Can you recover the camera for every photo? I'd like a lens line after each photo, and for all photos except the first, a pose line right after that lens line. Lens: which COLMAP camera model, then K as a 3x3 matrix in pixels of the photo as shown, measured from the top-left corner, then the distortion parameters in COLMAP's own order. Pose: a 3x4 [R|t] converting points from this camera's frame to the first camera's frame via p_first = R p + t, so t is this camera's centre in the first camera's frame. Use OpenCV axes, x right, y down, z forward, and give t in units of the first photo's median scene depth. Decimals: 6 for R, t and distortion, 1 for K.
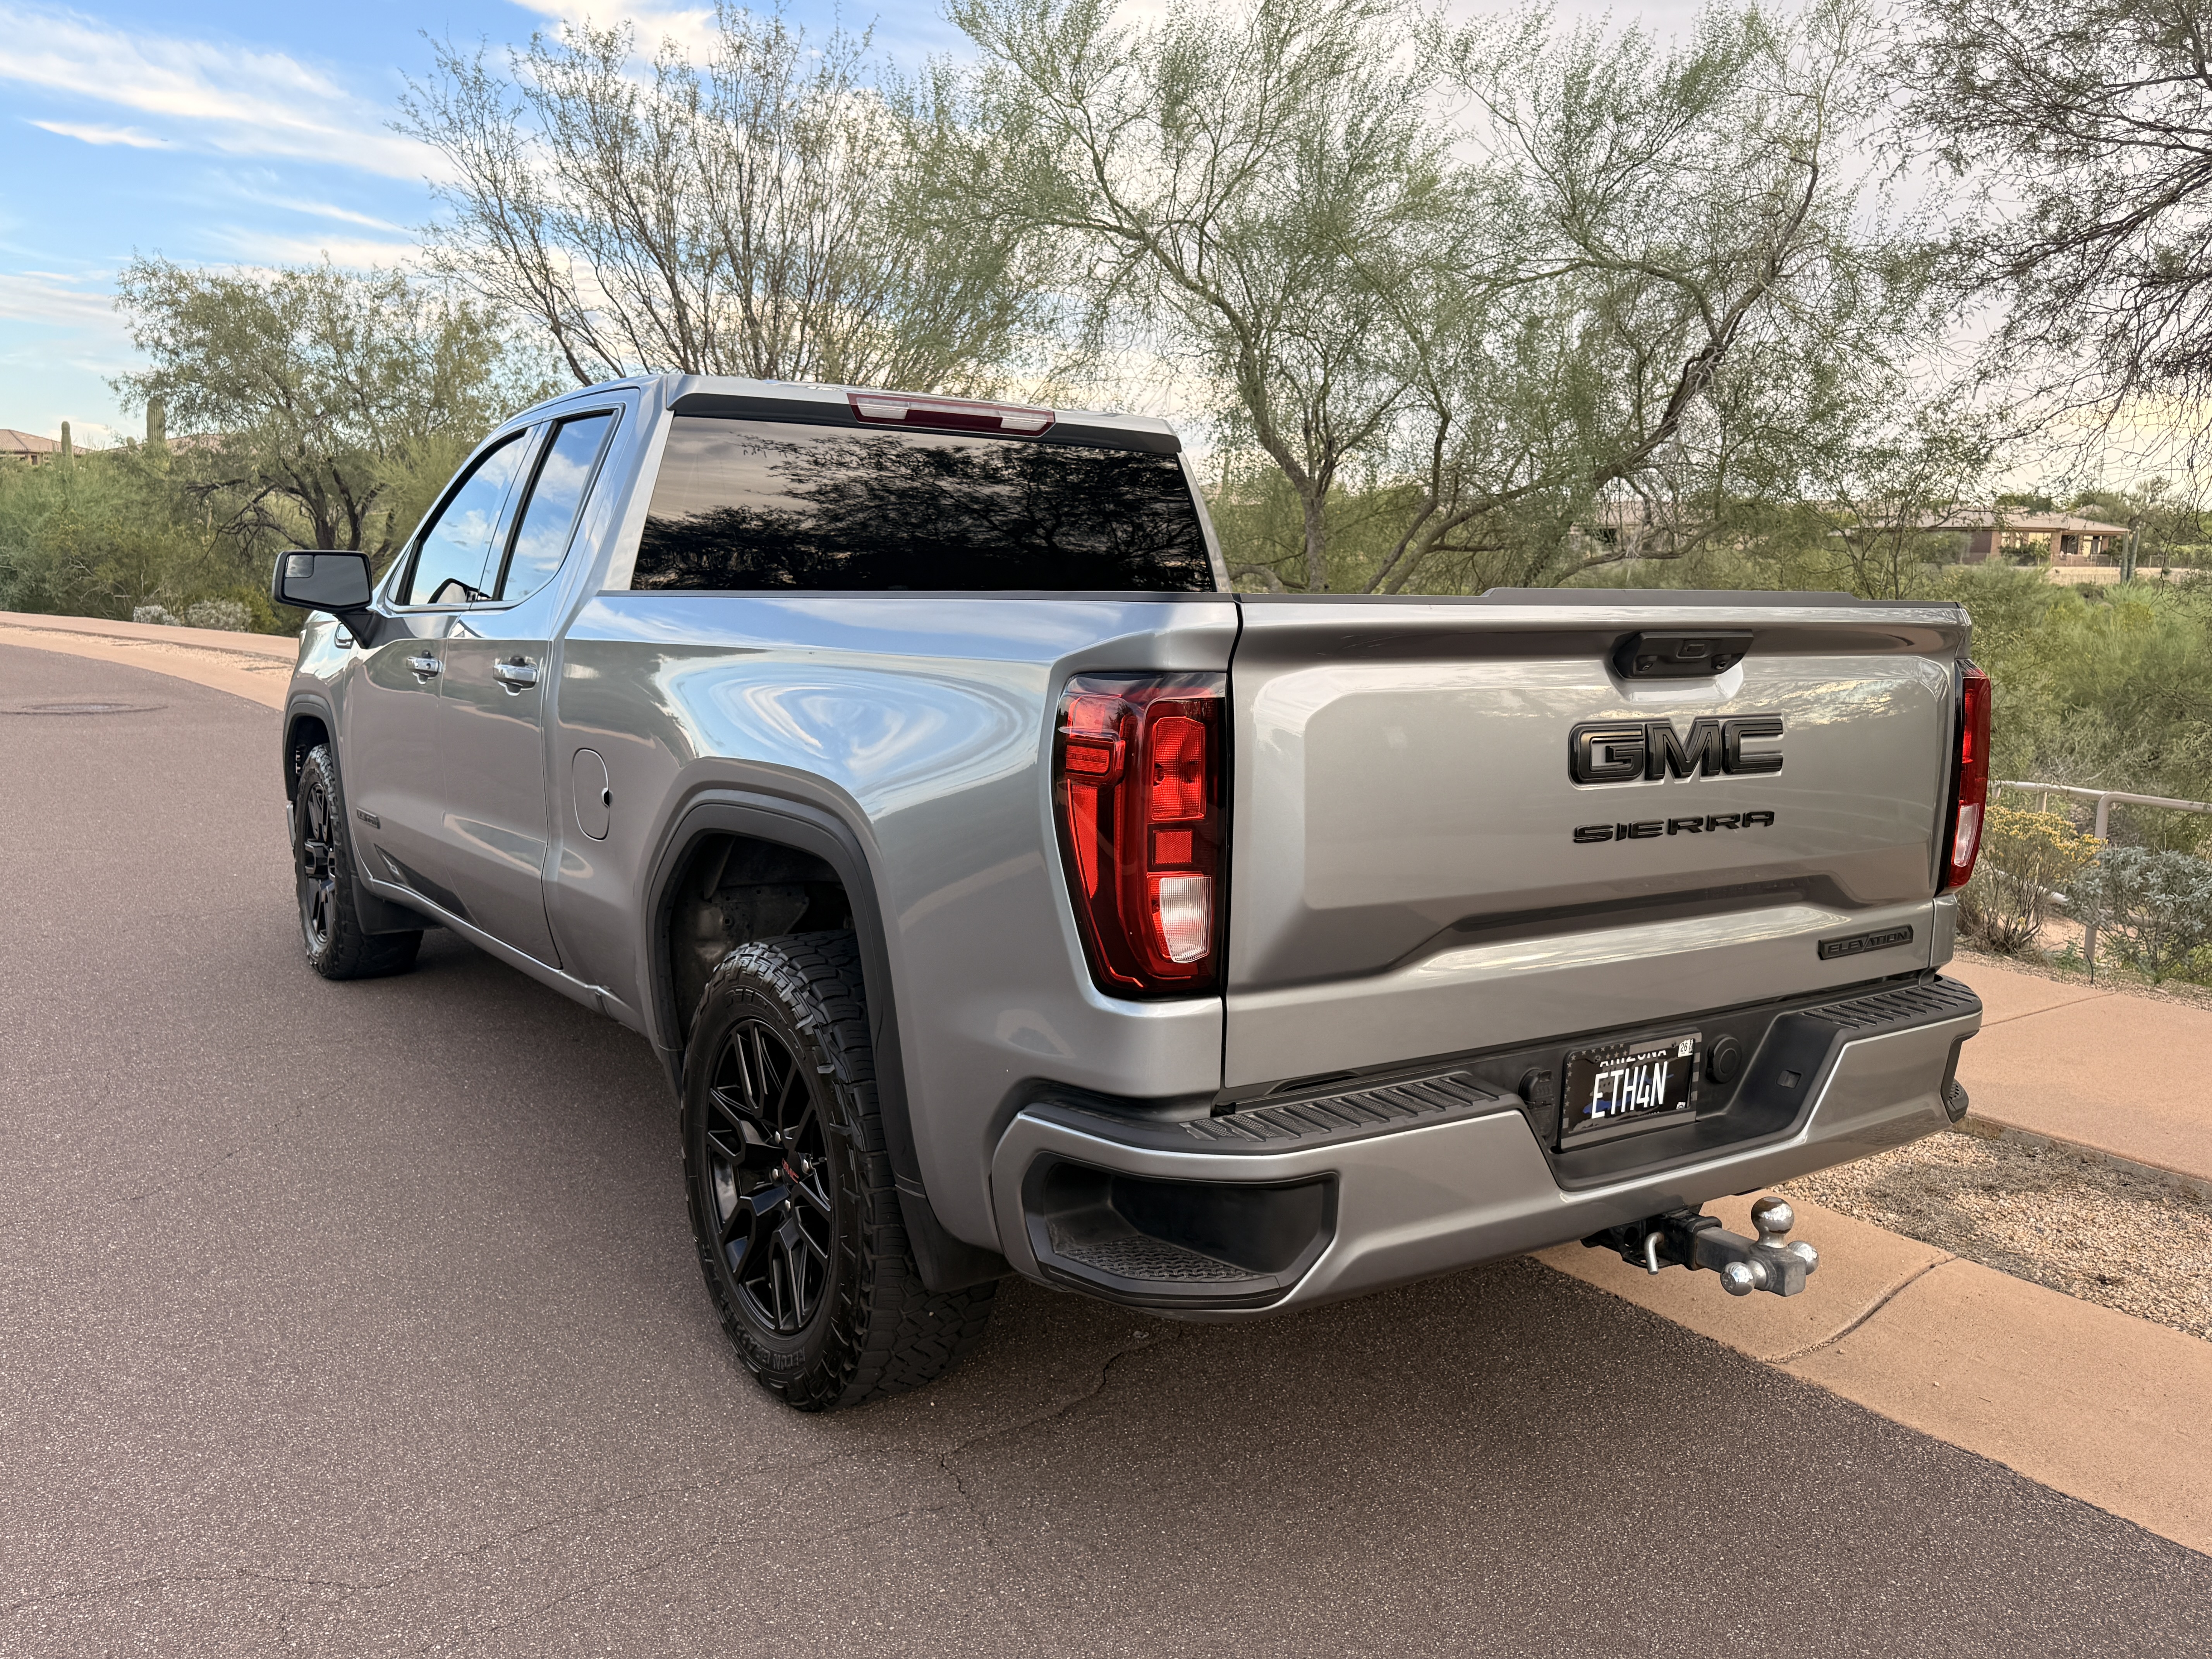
lens RADIAL K [[1862.5, 0, 1089.0], [0, 1862.5, 832.9], [0, 0, 1]] dist [0.092613, -0.123098]
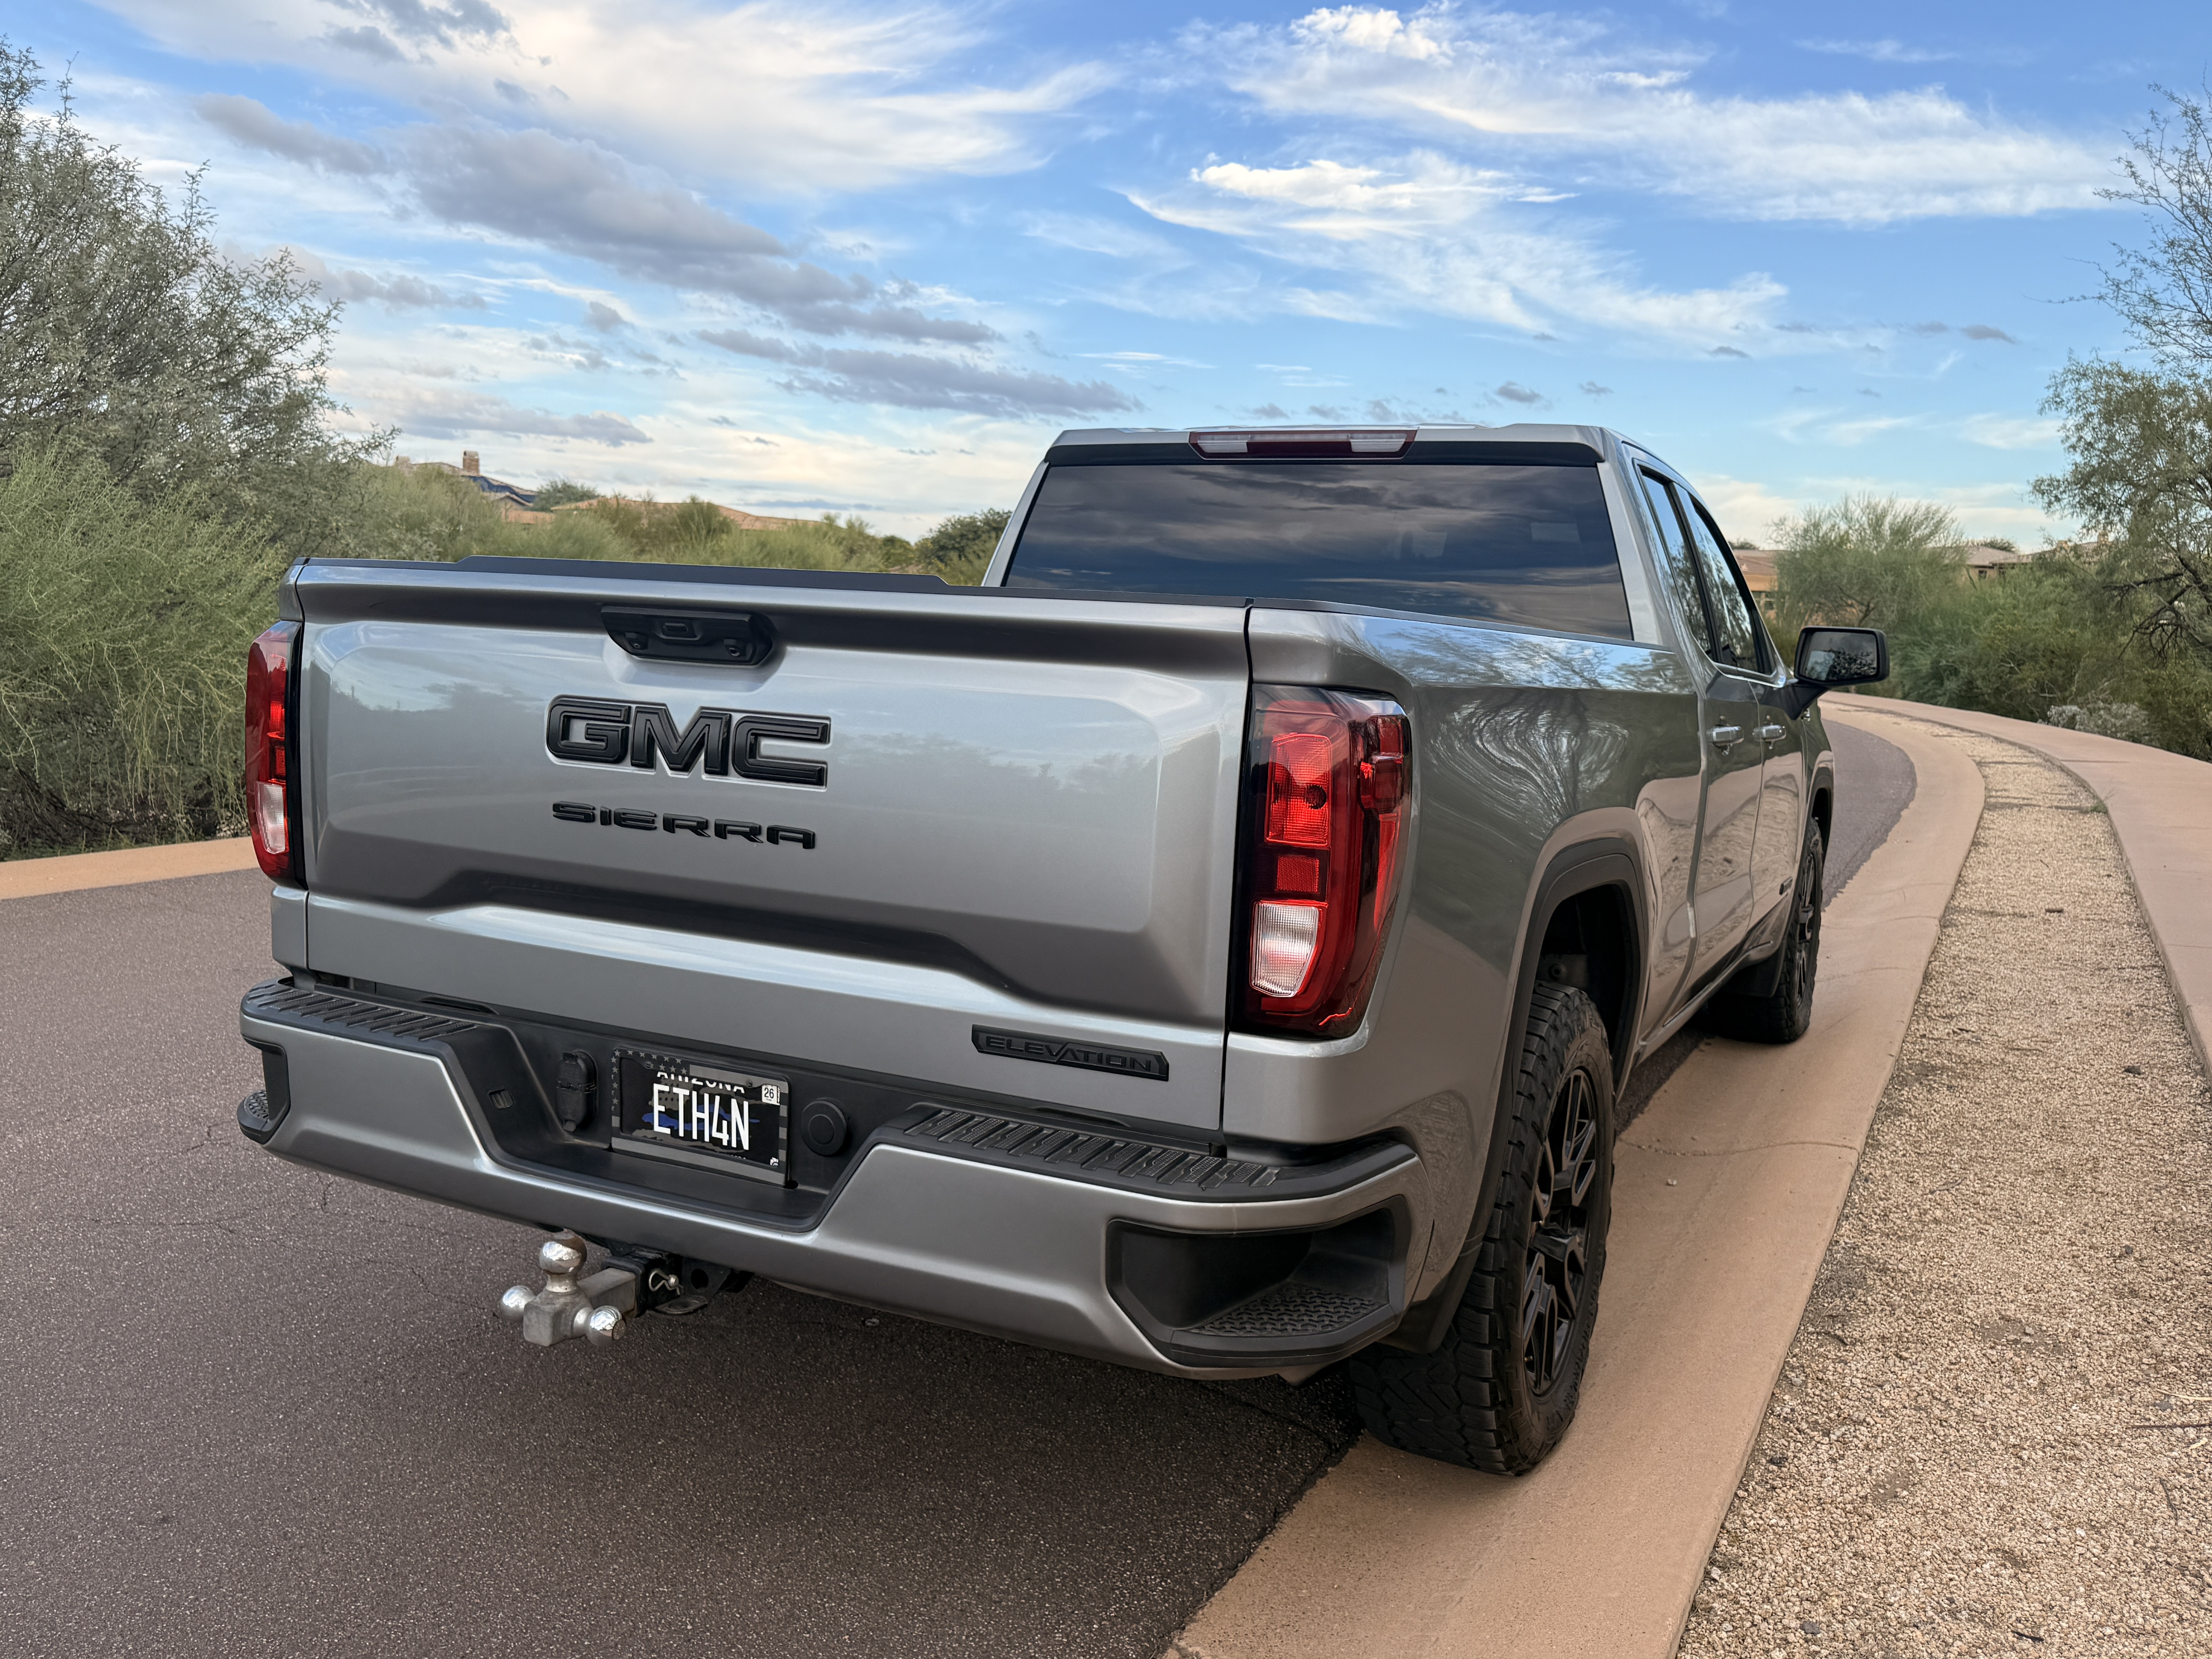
lens RADIAL K [[1862.5, 0, 1089.0], [0, 1862.5, 832.9], [0, 0, 1]] dist [0.092613, -0.123098]
pose [[0.482070, 0.105135, -0.869802, 1.165810], [-0.156507, 0.987139, 0.032576, -0.058690], [0.862041, 0.120426, 0.492325, 0.705700]]
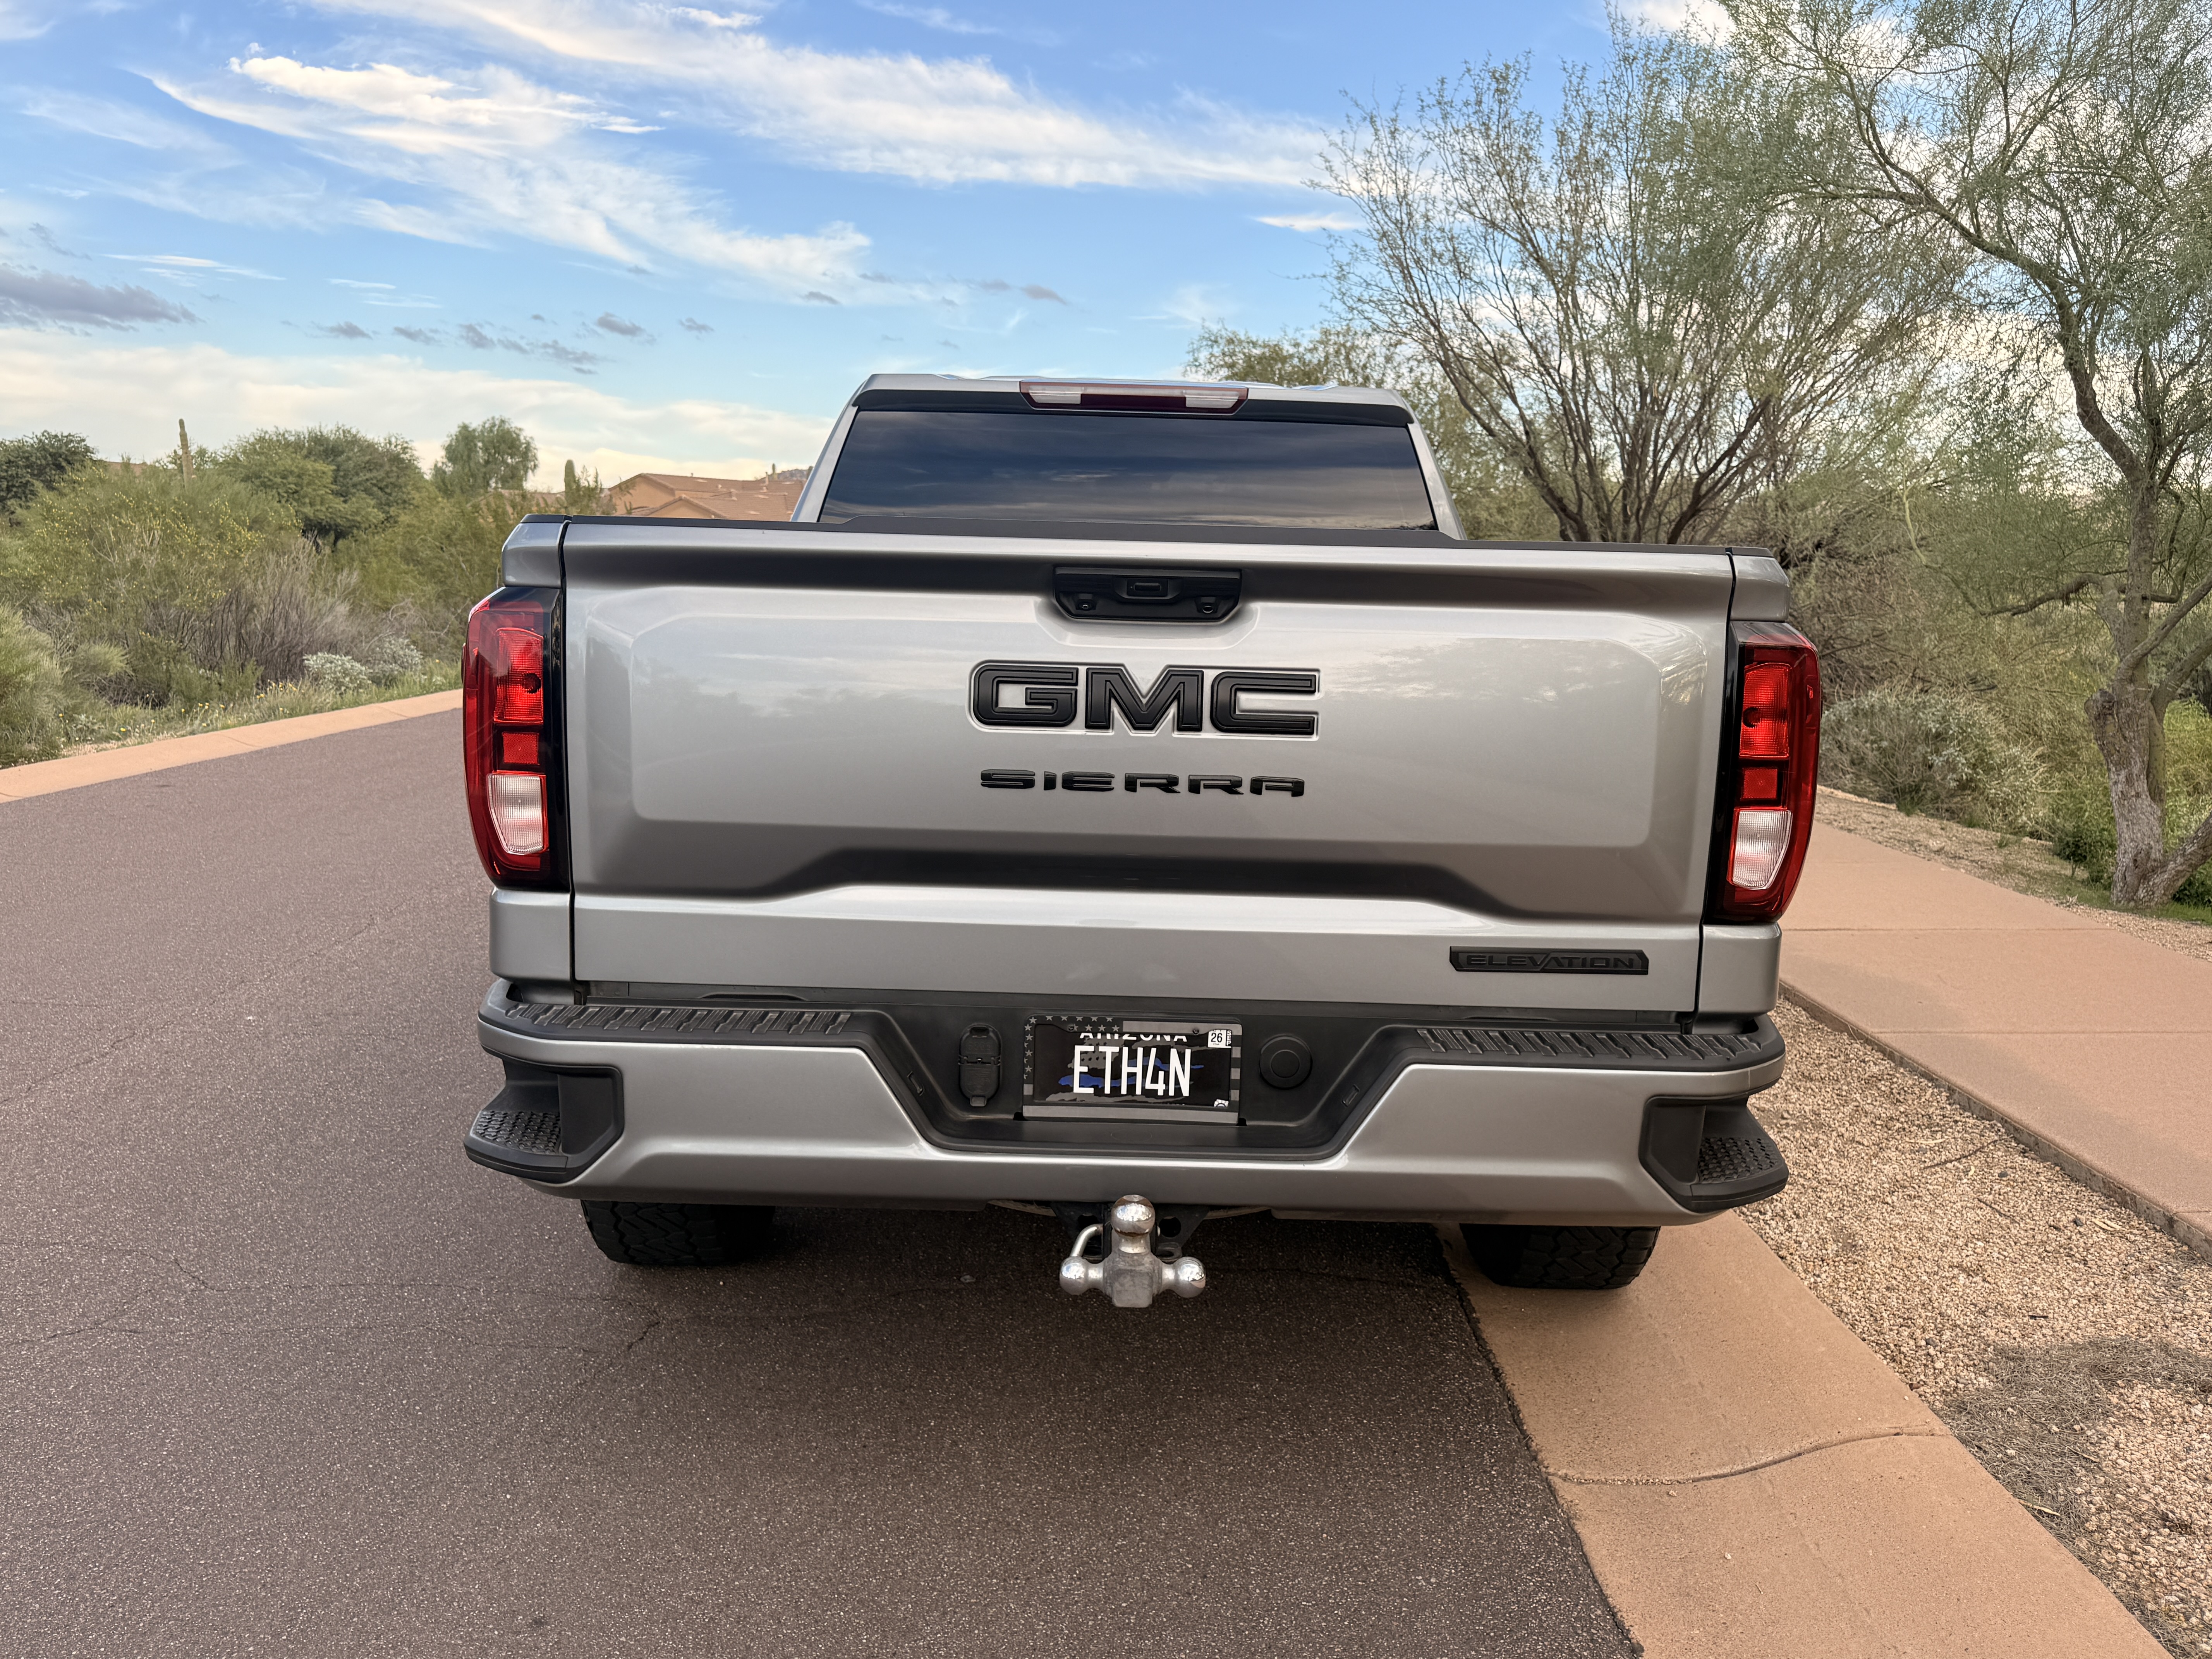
lens RADIAL K [[1862.5, 0, 1089.0], [0, 1862.5, 832.9], [0, 0, 1]] dist [0.092613, -0.123098]
pose [[0.826900, 0.078017, -0.556911, 0.778874], [-0.089145, 0.995993, 0.007166, 0.015838], [0.555239, 0.043720, 0.830541, 0.225360]]
